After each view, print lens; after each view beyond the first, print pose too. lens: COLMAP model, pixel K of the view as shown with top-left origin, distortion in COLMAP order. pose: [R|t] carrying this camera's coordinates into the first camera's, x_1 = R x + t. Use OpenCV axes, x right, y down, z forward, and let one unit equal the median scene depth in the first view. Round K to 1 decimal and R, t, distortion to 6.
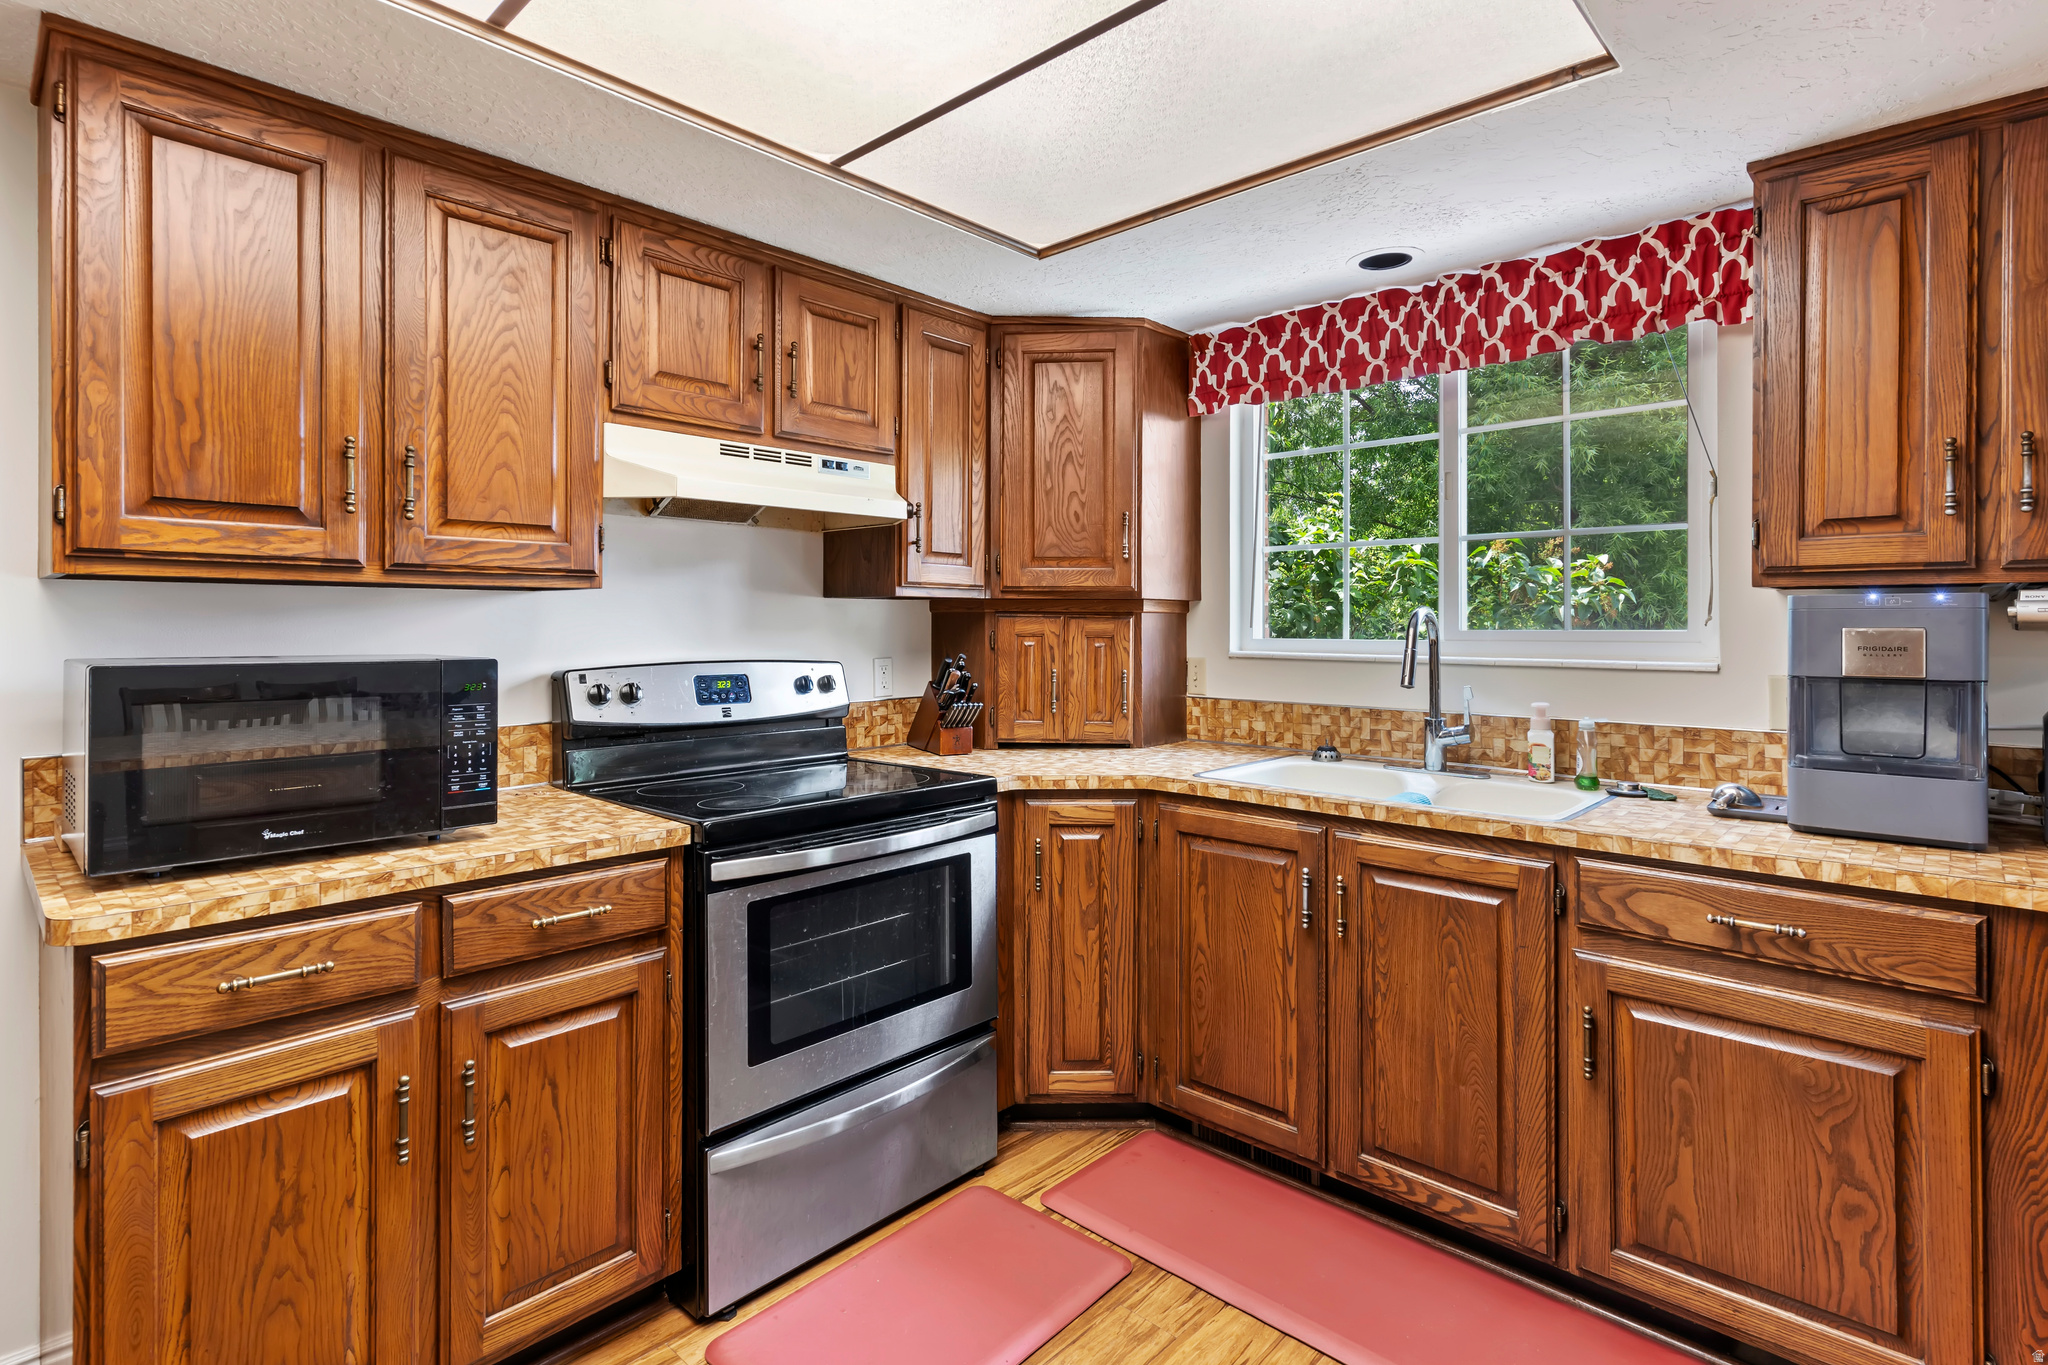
lens RADIAL K [[994.5, 0, 1020.5], [0, 994.5, 632.2], [0, 0, 1]] dist [0.004194, -0.001550]
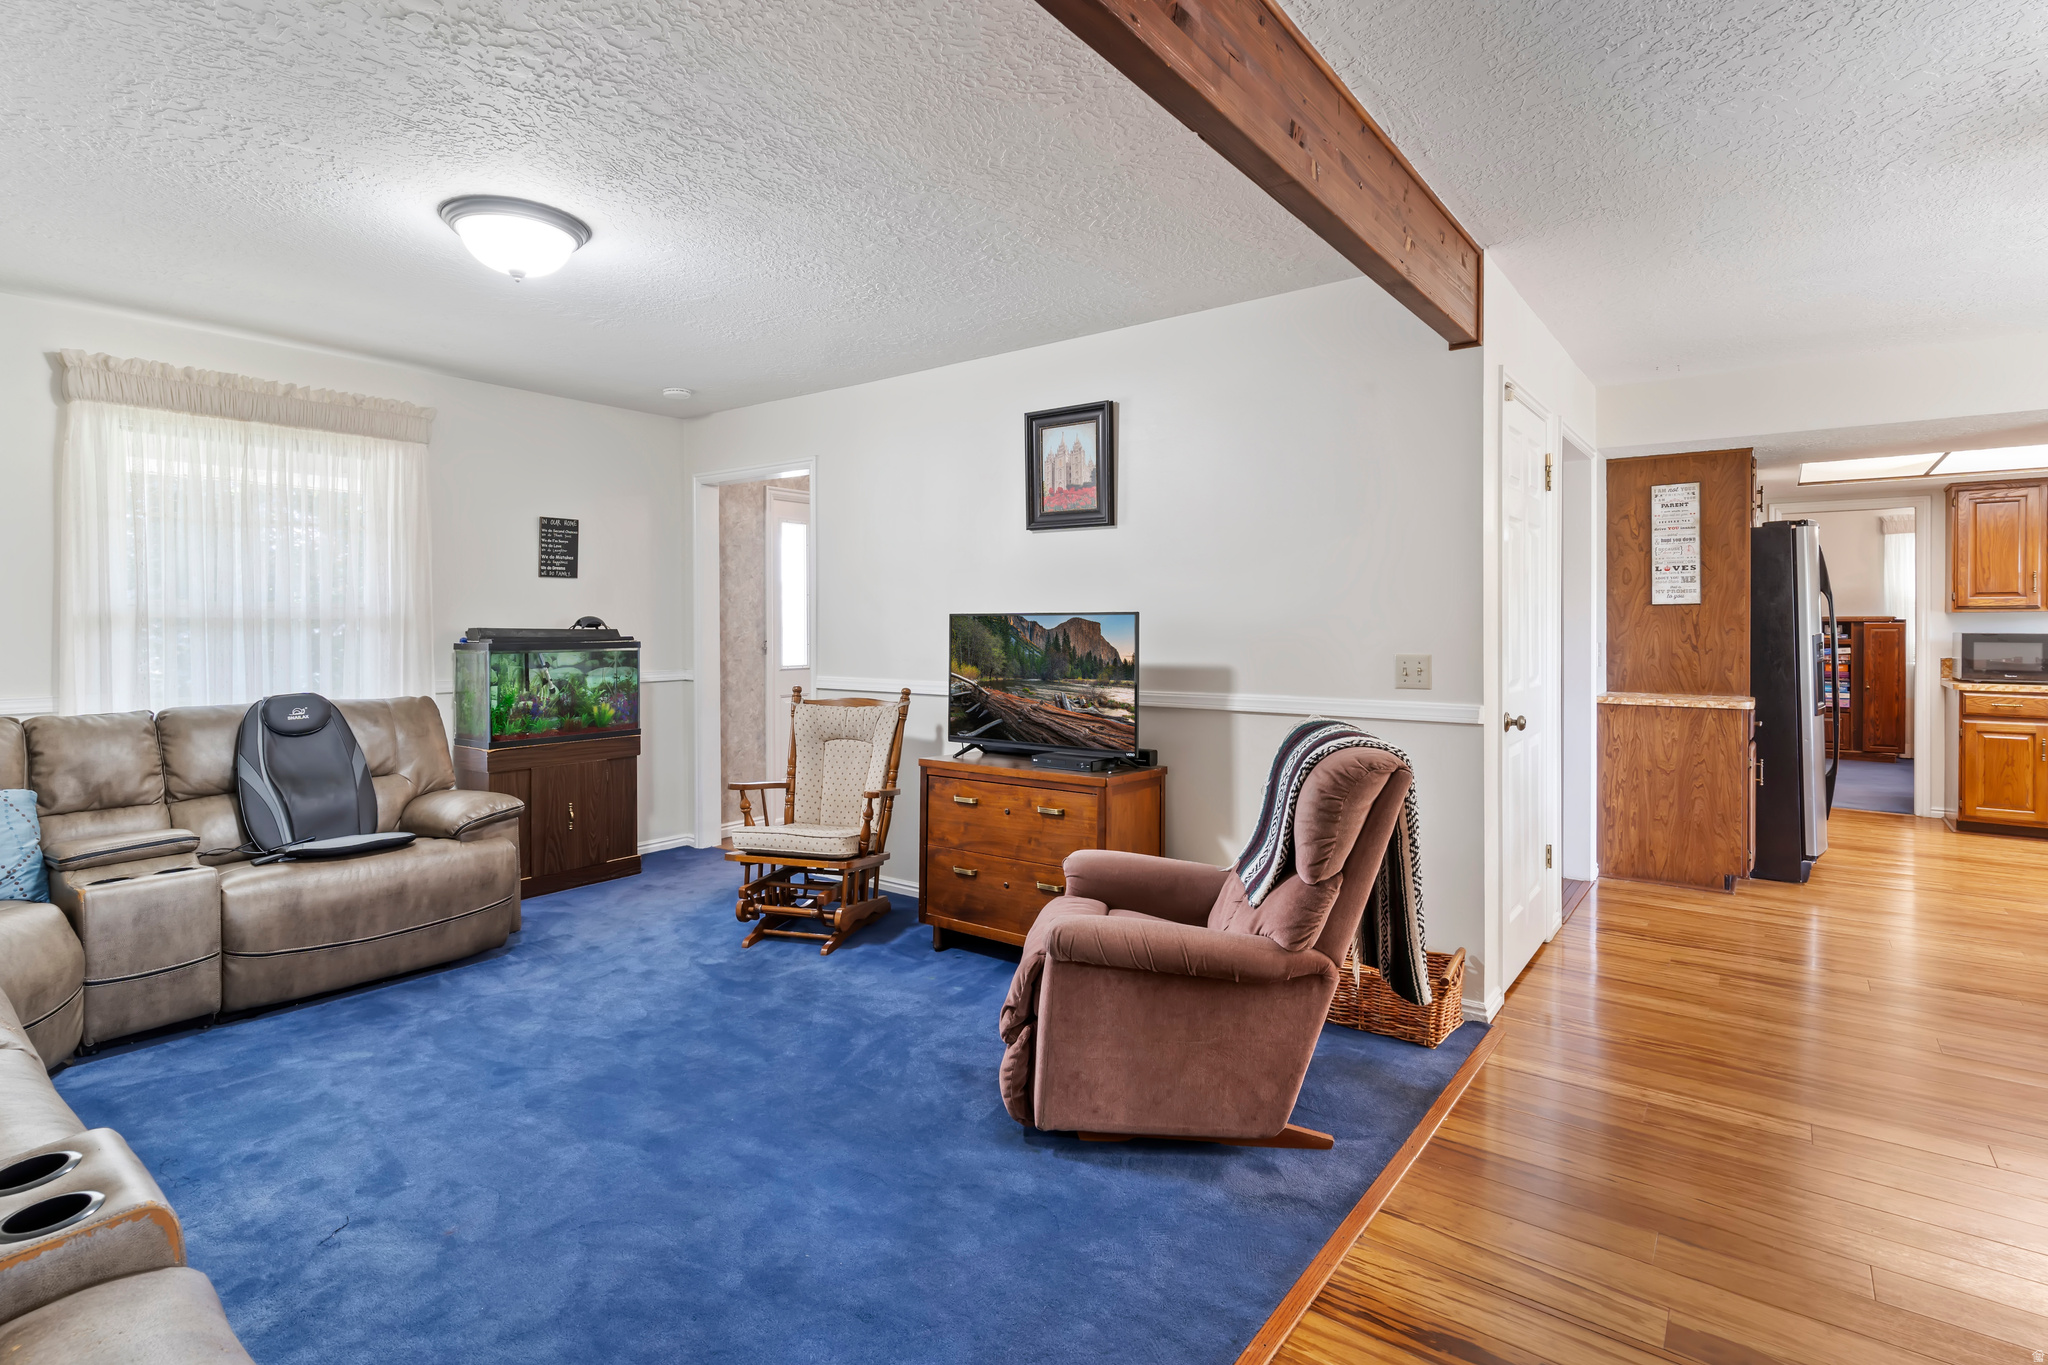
lens RADIAL K [[994.5, 0, 1003.0], [0, 994.5, 629.9], [0, 0, 1]] dist [0.004194, -0.001550]
pose [[0.085302, 0.000792, -0.996355, 2.324917], [-0.003470, 0.999994, 0.000498, 0.023360], [0.996349, 0.003415, 0.085305, -2.701191]]
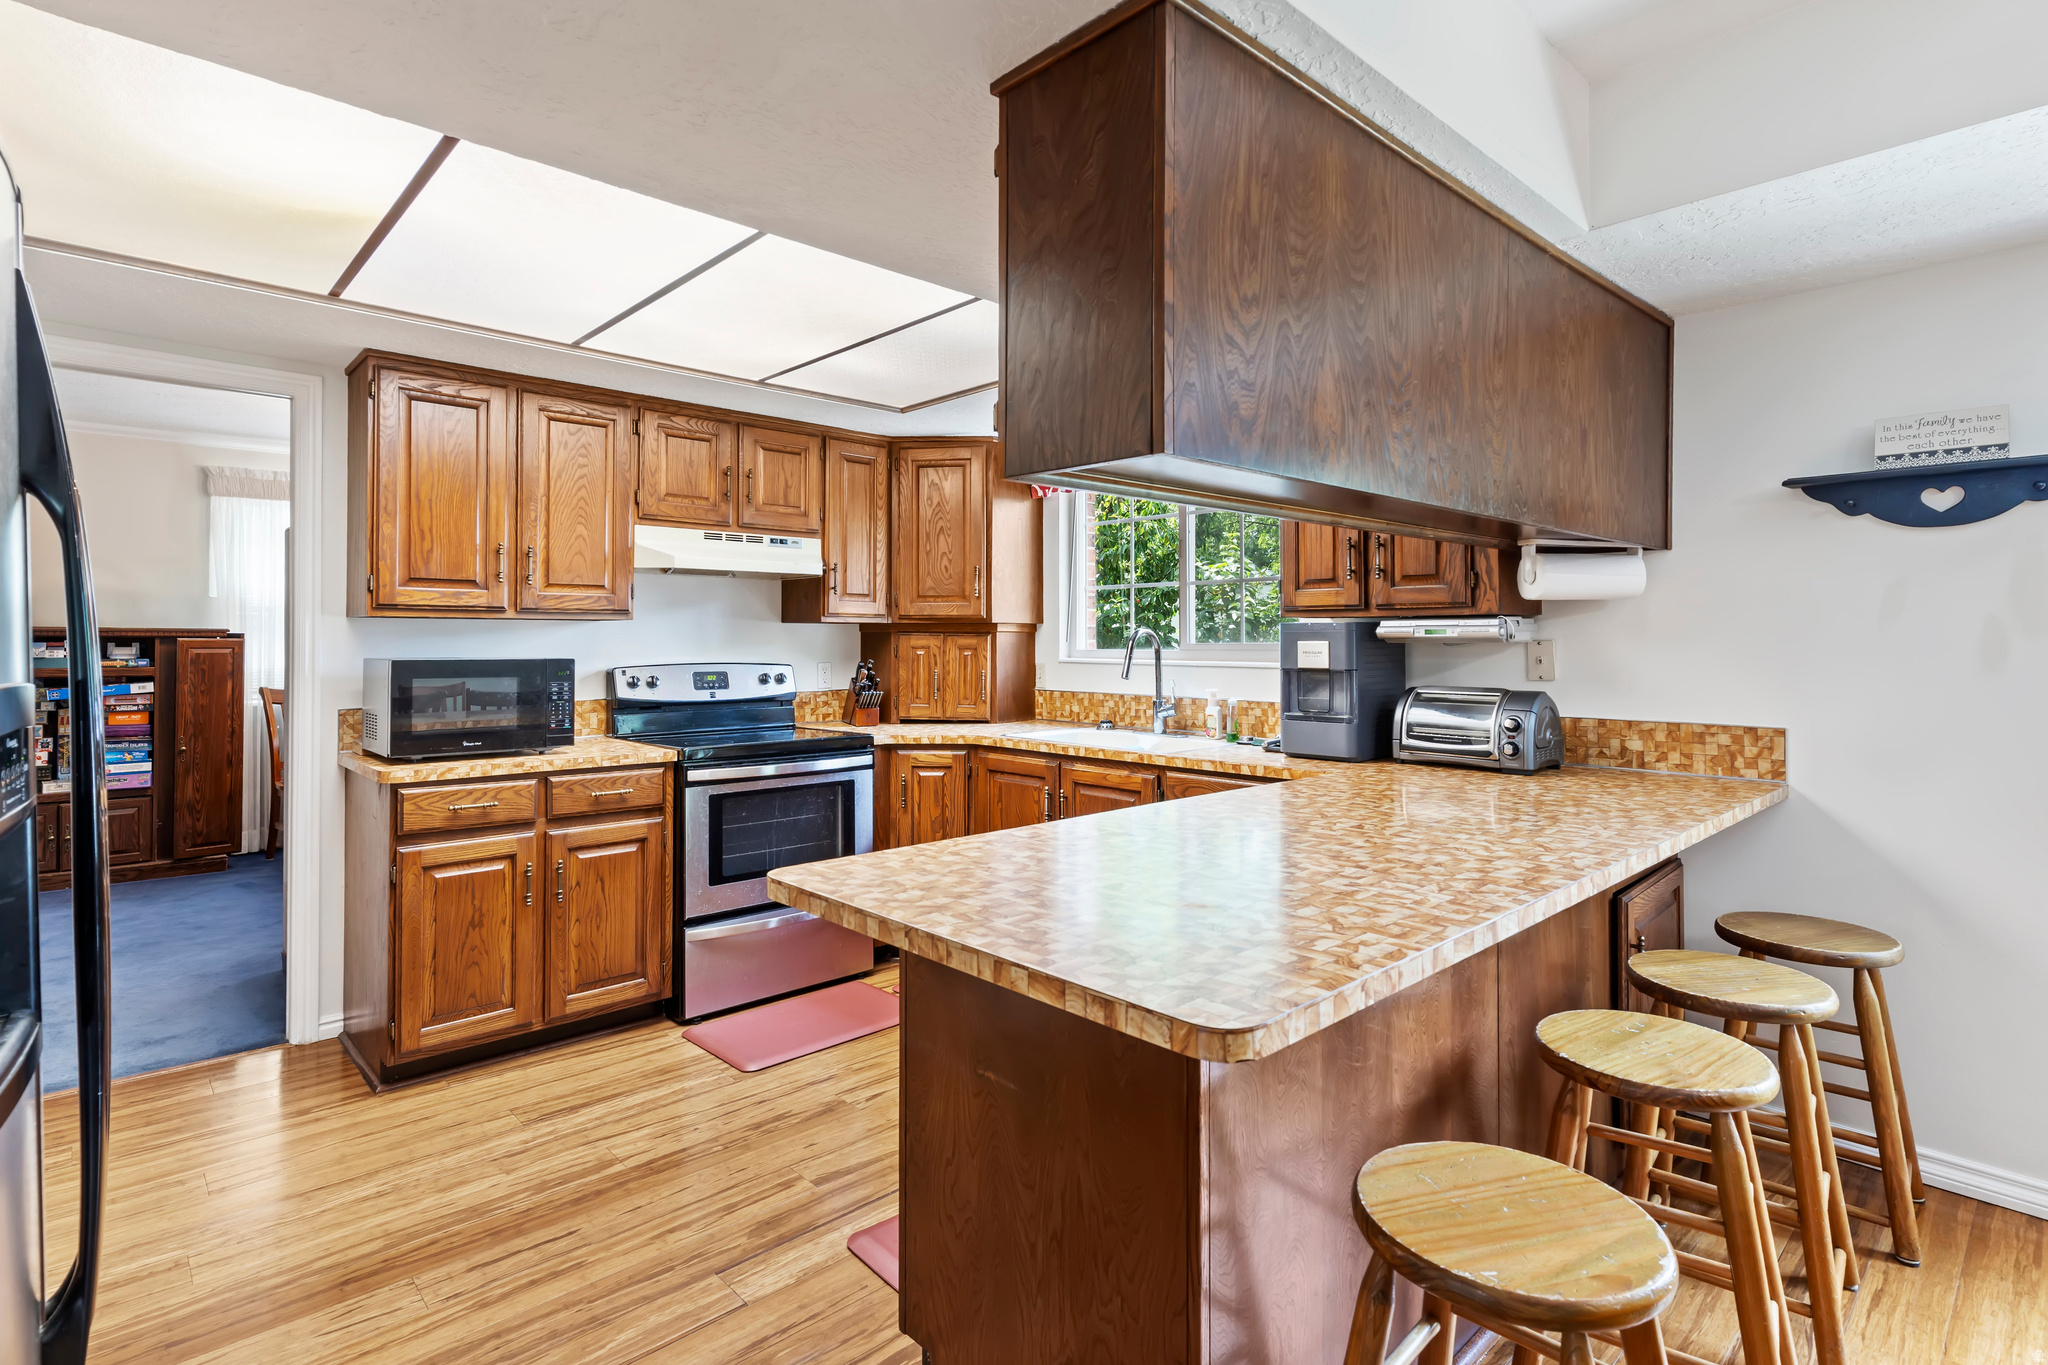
lens RADIAL K [[994.5, 0, 1019.1], [0, 994.5, 635.4], [0, 0, 1]] dist [0.004194, -0.001550]
pose [[0.997858, -0.001615, -0.065396, 0.404430], [0.000791, 0.999920, -0.012635, 0.006652], [0.065411, 0.012557, 0.997779, -0.763612]]
